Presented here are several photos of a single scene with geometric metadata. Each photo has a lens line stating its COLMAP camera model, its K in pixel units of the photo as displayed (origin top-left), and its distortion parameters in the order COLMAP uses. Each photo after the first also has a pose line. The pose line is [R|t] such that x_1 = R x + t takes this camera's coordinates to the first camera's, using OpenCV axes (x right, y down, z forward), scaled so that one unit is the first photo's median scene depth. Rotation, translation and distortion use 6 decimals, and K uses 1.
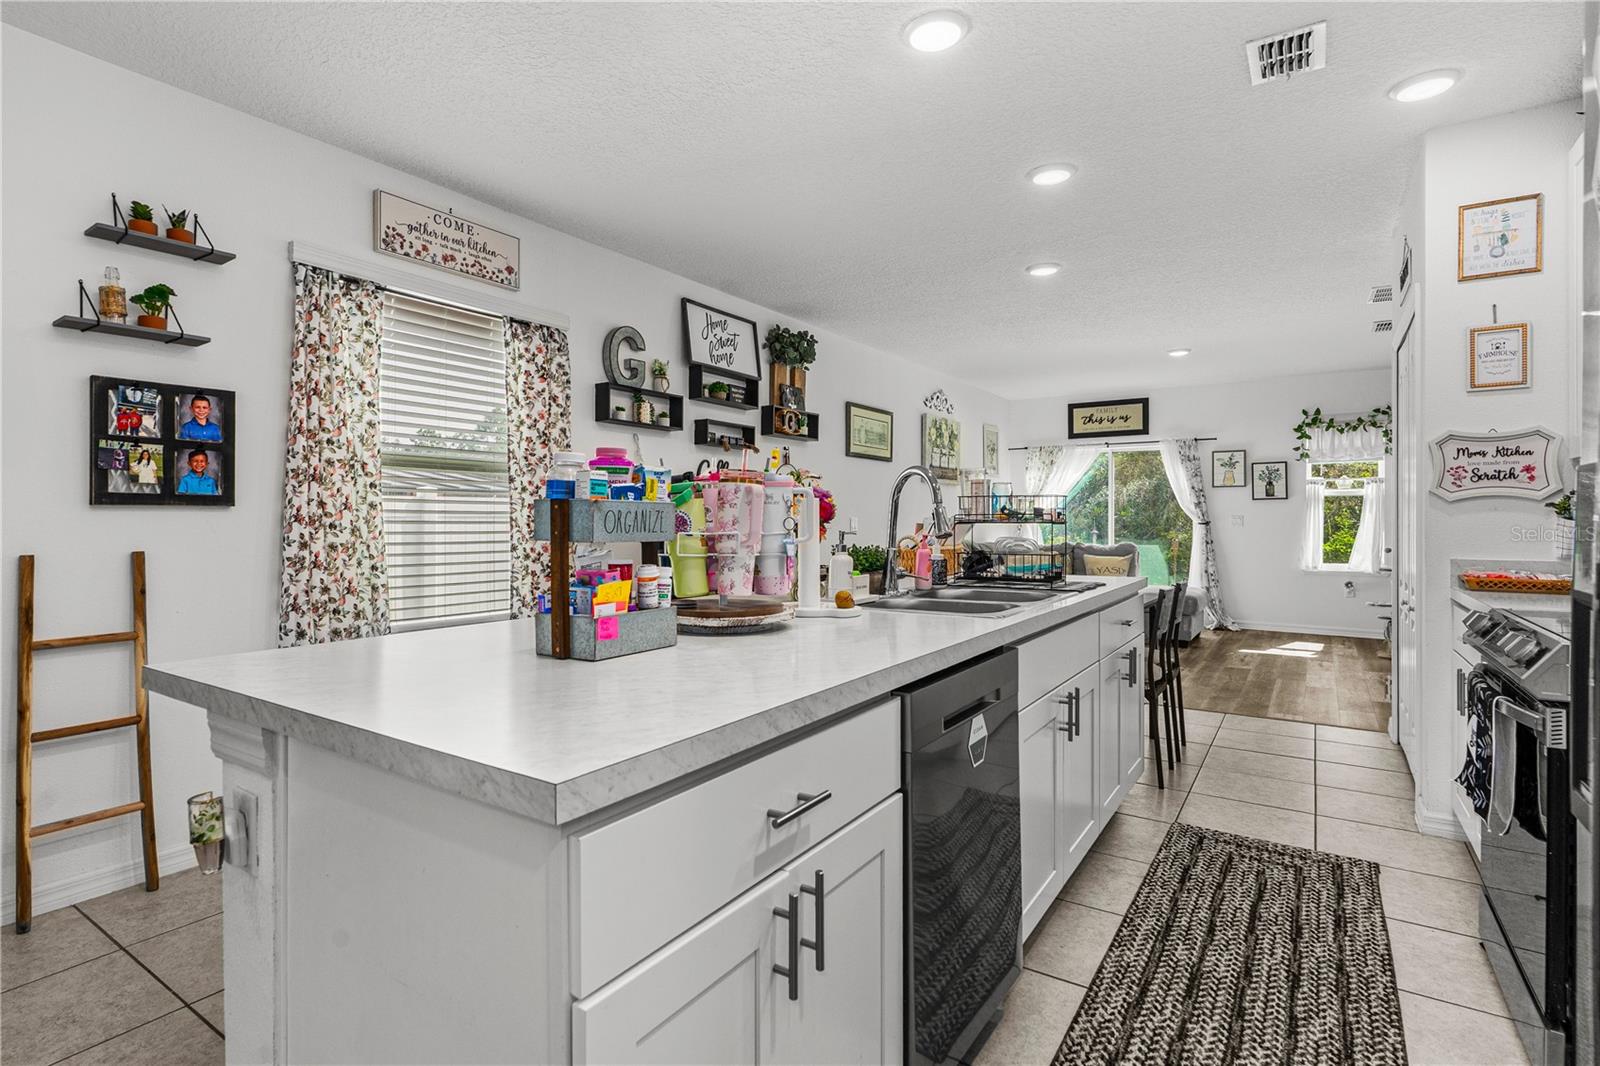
lens RADIAL K [[807.8, 0, 778.6], [0, 807.8, 502.0], [0, 0, 1]] dist [0.017452, 0.000146]
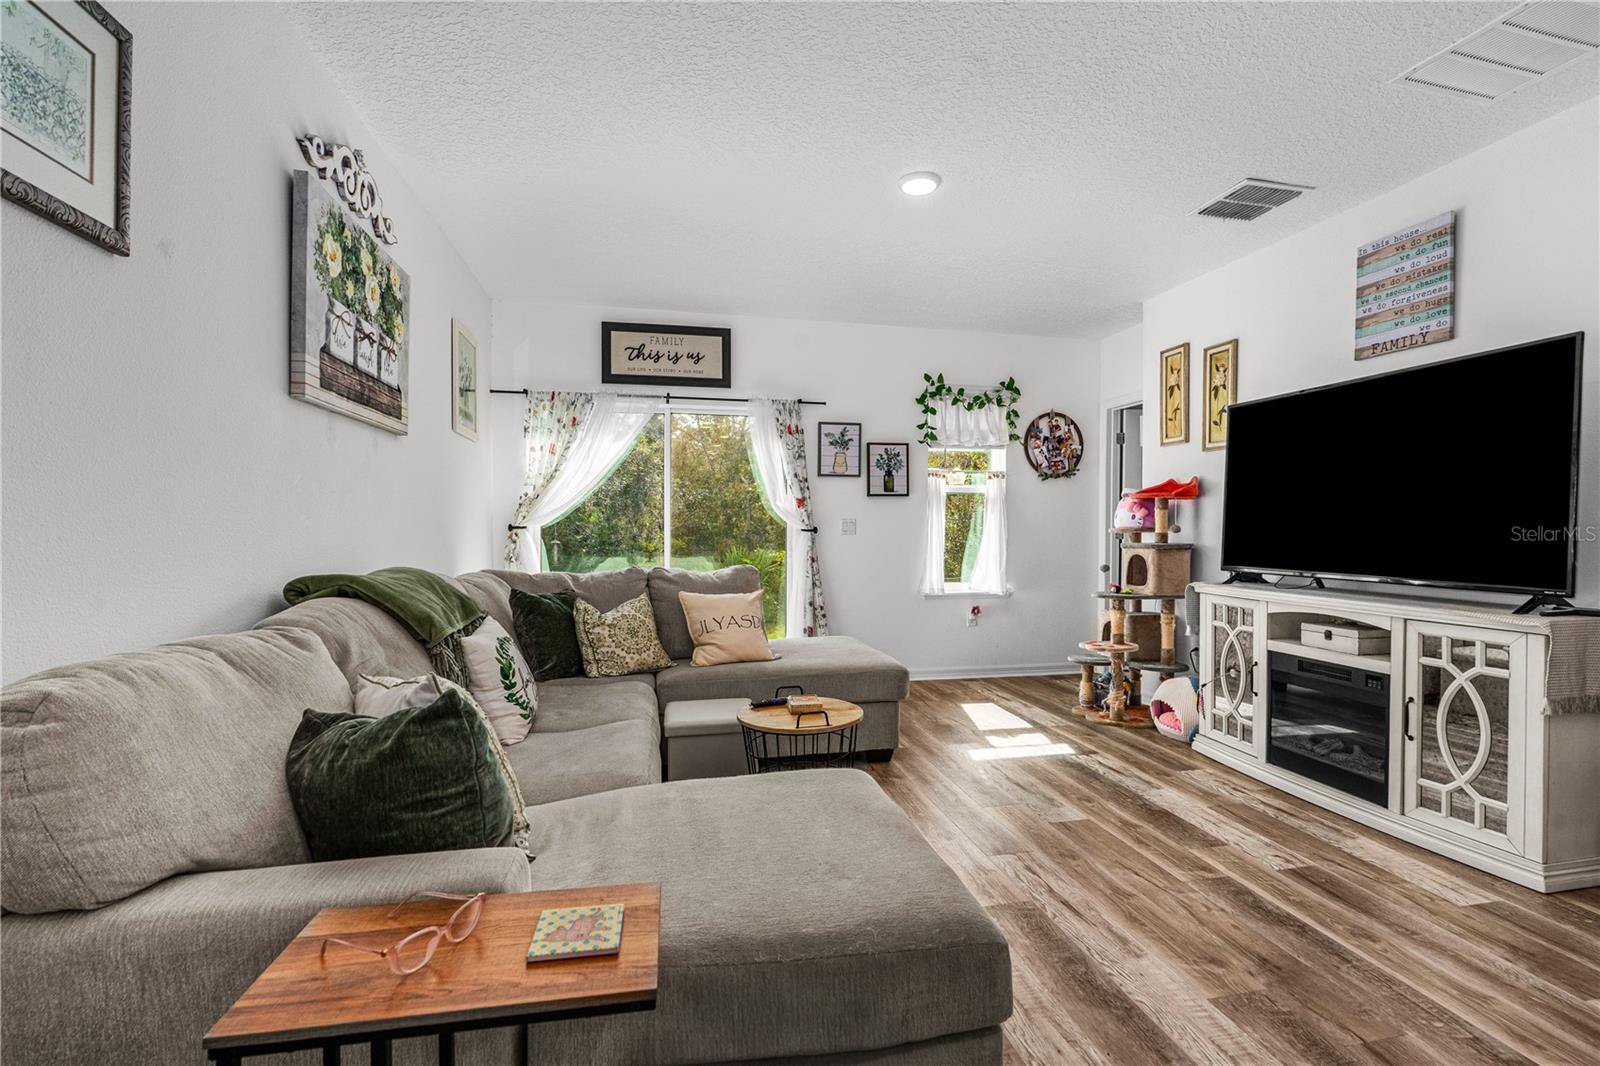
lens RADIAL K [[728.8, 0, 817.5], [0, 728.8, 537.5], [0, 0, 1]] dist [-0.008204, 0.003504]
pose [[0.687097, -0.012362, 0.726461, 0.135241], [-0.011763, 0.999535, 0.028135, 0.020060], [-0.726471, -0.027876, 0.686632, 0.792687]]
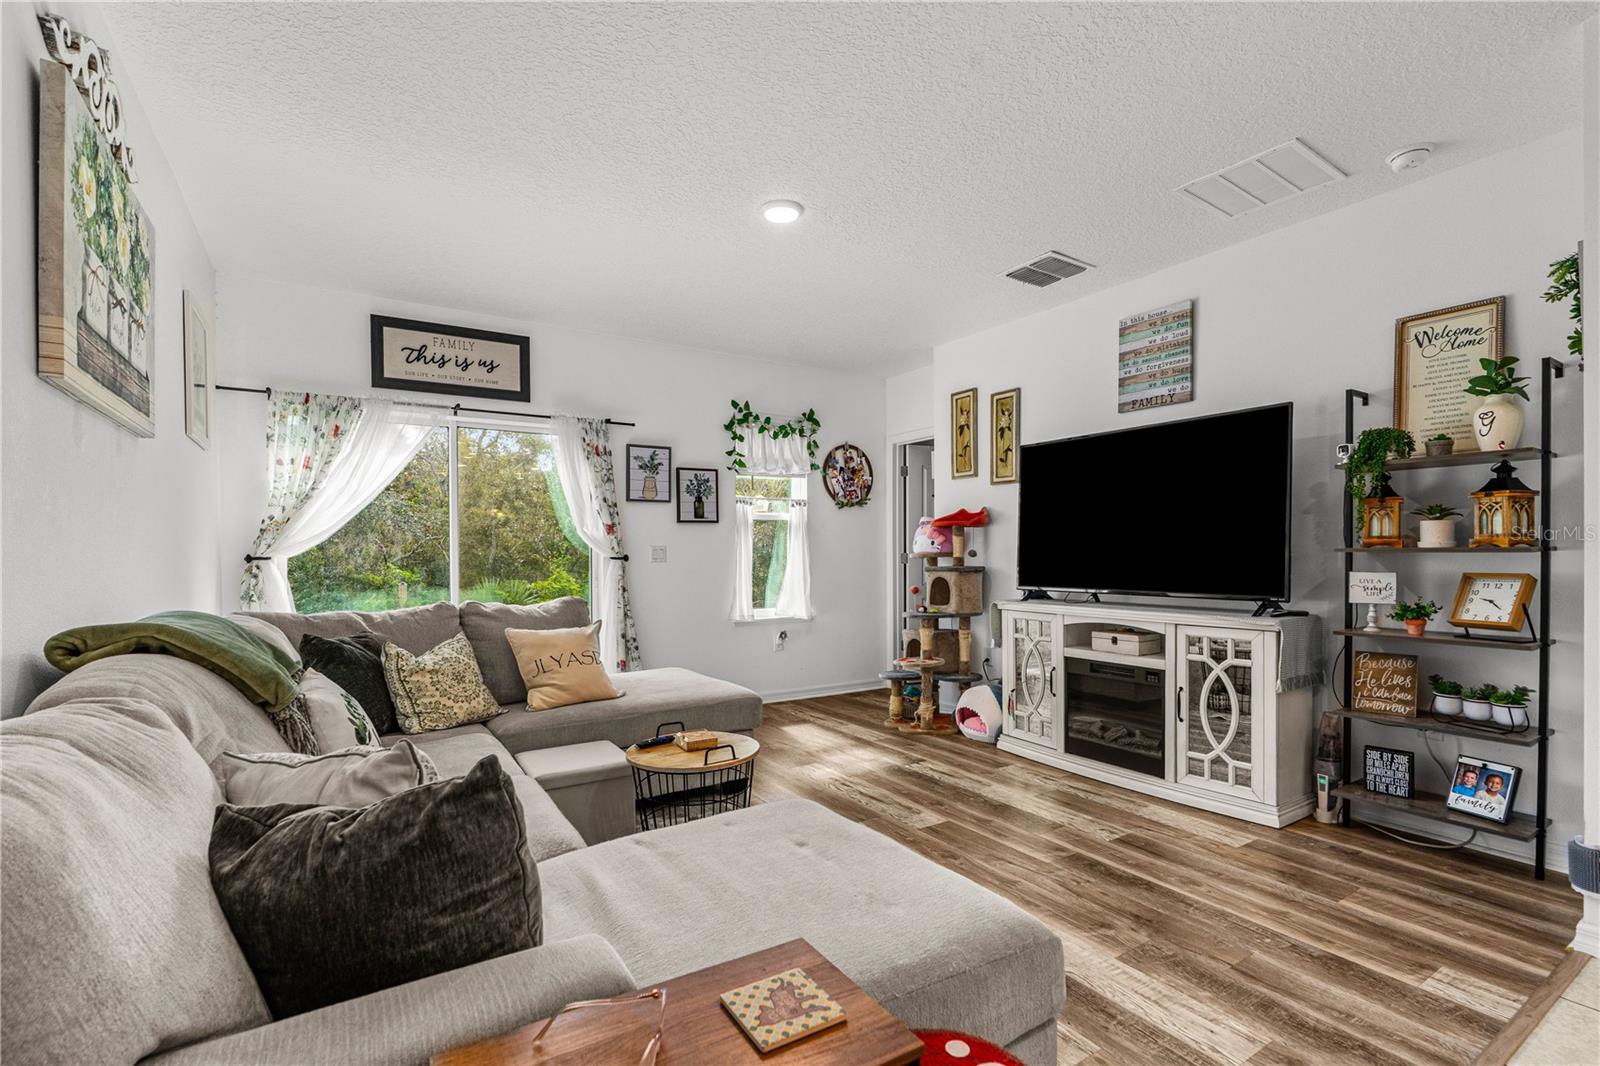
lens RADIAL K [[728.8, 0, 811.0], [0, 728.8, 564.2], [0, 0, 1]] dist [-0.008204, 0.003504]
pose [[0.390570, -0.018797, 0.920381, 0.092771], [-0.007583, 0.999692, 0.023635, 0.021532], [-0.920542, -0.016211, 0.390307, 0.869170]]
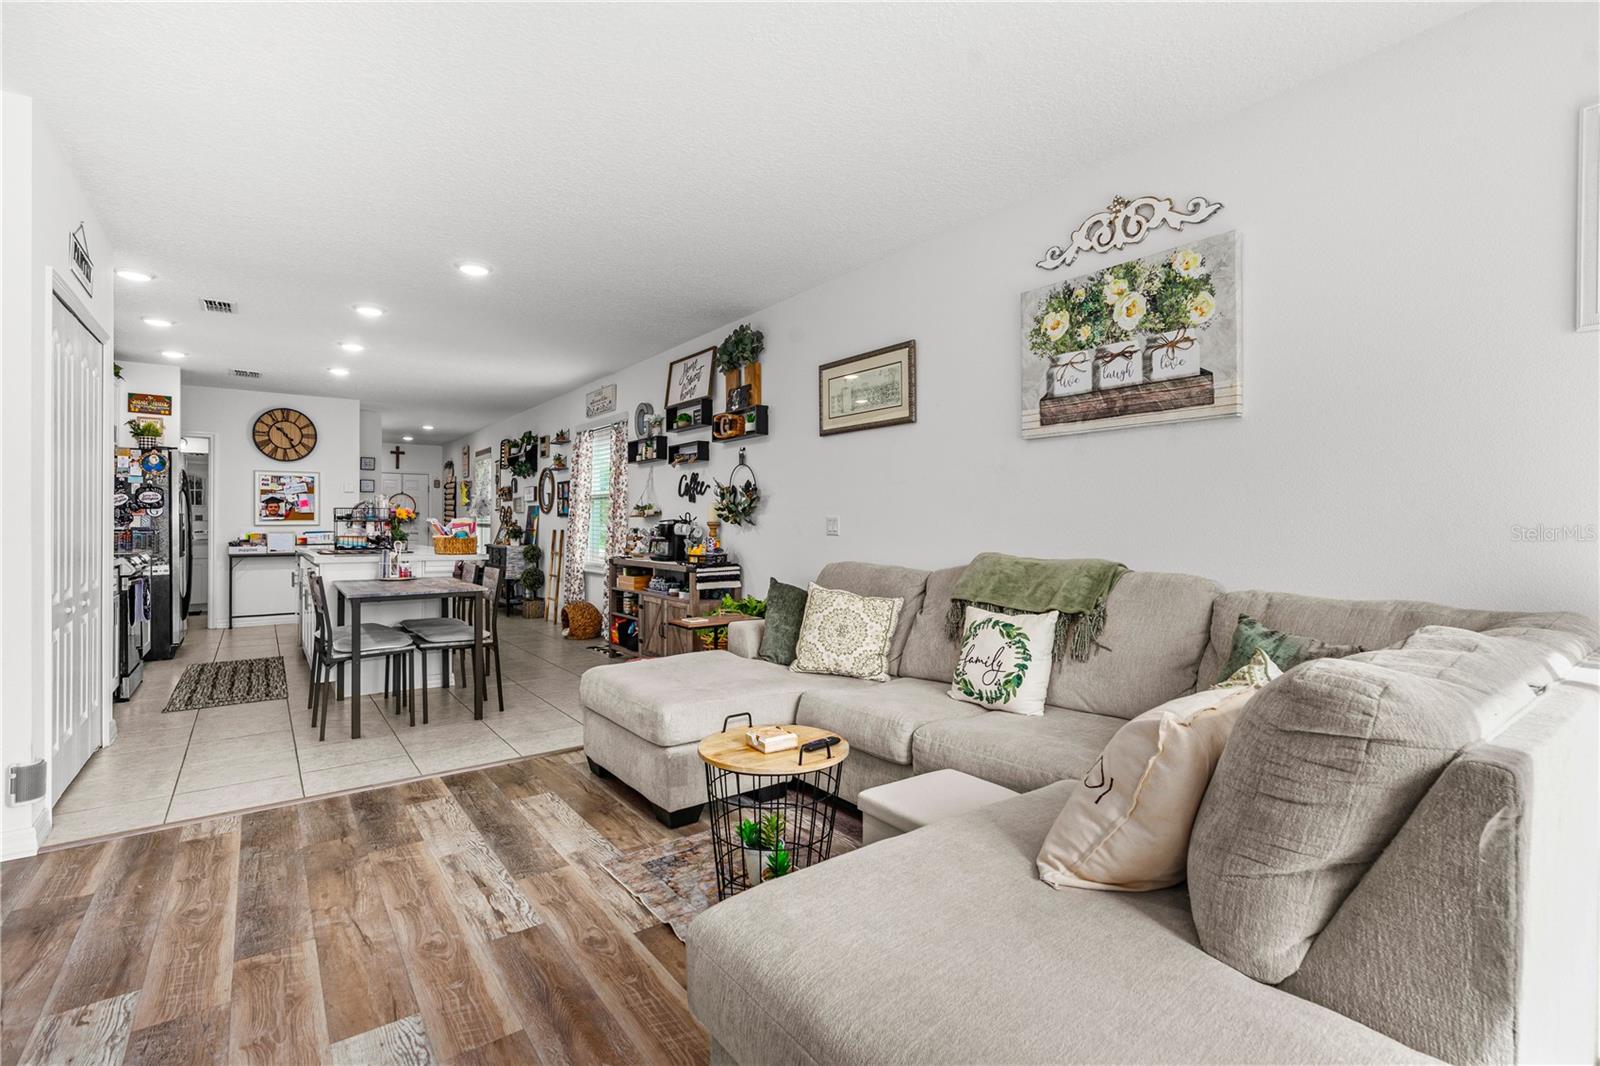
lens RADIAL K [[728.8, 0, 792.5], [0, 728.8, 522.0], [0, 0, 1]] dist [-0.008204, 0.003504]
pose [[-0.344157, -0.001304, -0.938911, 0.737611], [0.019461, 0.999774, -0.008523, 0.028784], [0.938711, -0.021205, -0.344054, 1.202645]]
